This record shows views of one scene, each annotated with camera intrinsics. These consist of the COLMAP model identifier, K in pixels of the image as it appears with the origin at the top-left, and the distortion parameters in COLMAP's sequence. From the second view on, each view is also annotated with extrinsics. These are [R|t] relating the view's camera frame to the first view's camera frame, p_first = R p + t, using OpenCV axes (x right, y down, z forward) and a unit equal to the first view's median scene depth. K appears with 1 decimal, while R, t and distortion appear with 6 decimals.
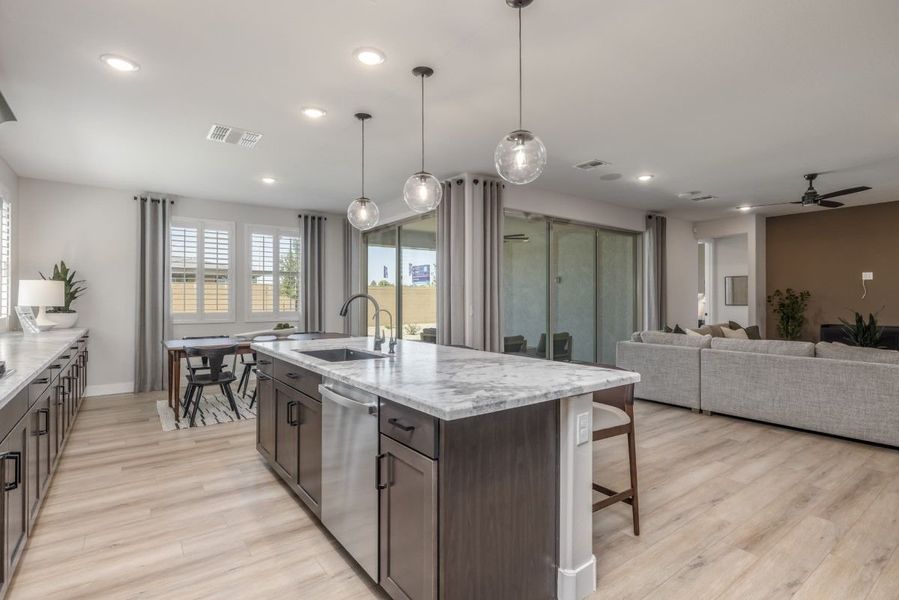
lens RADIAL K [[443.0, 0, 442.8], [0, 443.0, 298.4], [0, 0, 1]] dist [0.006096, 0.000151]
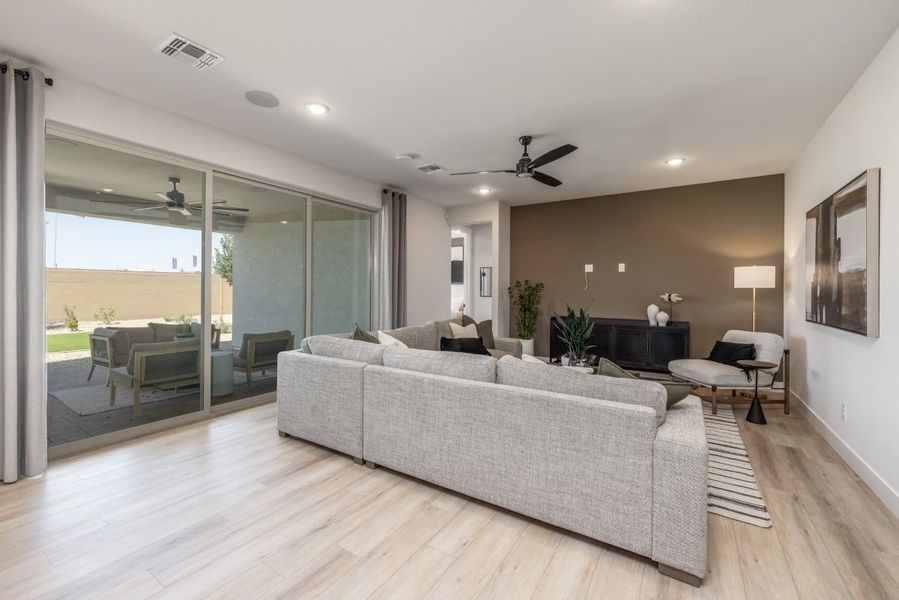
lens RADIAL K [[383.6, 0, 443.7], [0, 383.6, 291.9], [0, 0, 1]] dist [-0.000070, 0.001890]
pose [[0.935879, 0.006444, 0.352264, 0.751101], [-0.009126, 0.999941, 0.005954, 0.001844], [-0.352204, -0.008787, 0.935882, 0.668681]]
